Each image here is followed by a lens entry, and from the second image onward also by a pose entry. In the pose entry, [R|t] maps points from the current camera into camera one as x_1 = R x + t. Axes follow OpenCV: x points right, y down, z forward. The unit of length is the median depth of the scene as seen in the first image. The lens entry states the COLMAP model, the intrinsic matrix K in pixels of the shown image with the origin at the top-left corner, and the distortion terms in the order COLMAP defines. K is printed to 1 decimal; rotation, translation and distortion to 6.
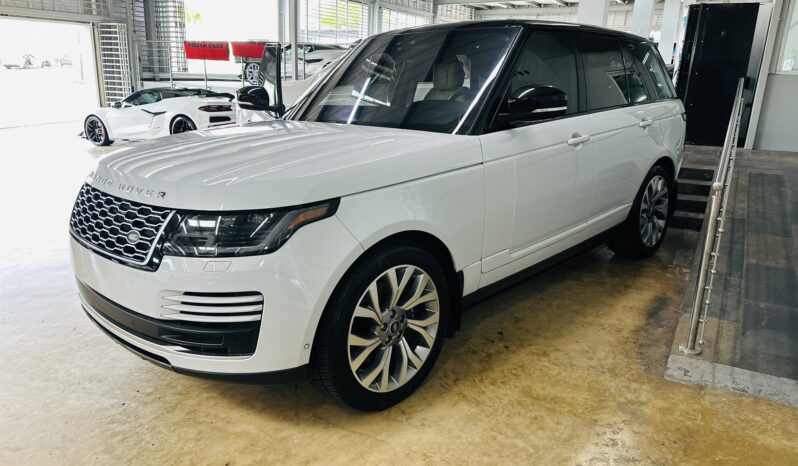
lens RADIAL K [[558.9, 0, 379.9], [0, 558.9, 234.7], [0, 0, 1]] dist [0.127998, -0.211520]
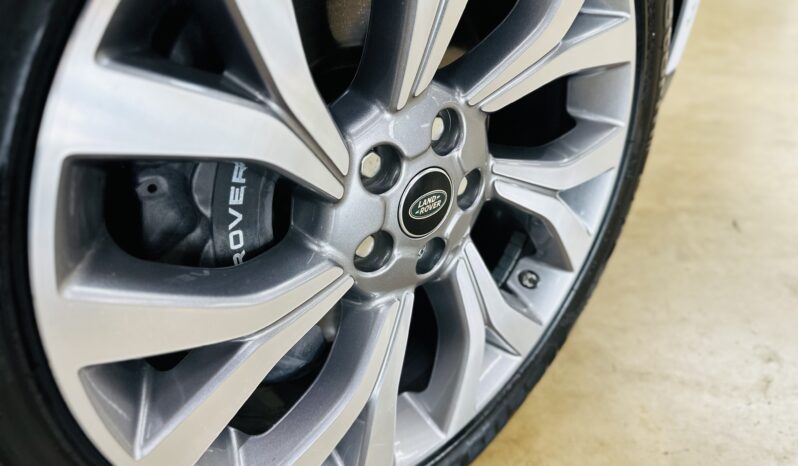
lens RADIAL K [[558.9, 0, 379.9], [0, 558.9, 234.7], [0, 0, 1]] dist [0.127998, -0.211520]
pose [[0.997086, -0.006960, -0.075965, 0.024251], [0.029500, 0.953529, 0.299852, 0.112824], [0.070348, -0.301220, 0.950956, 0.784632]]
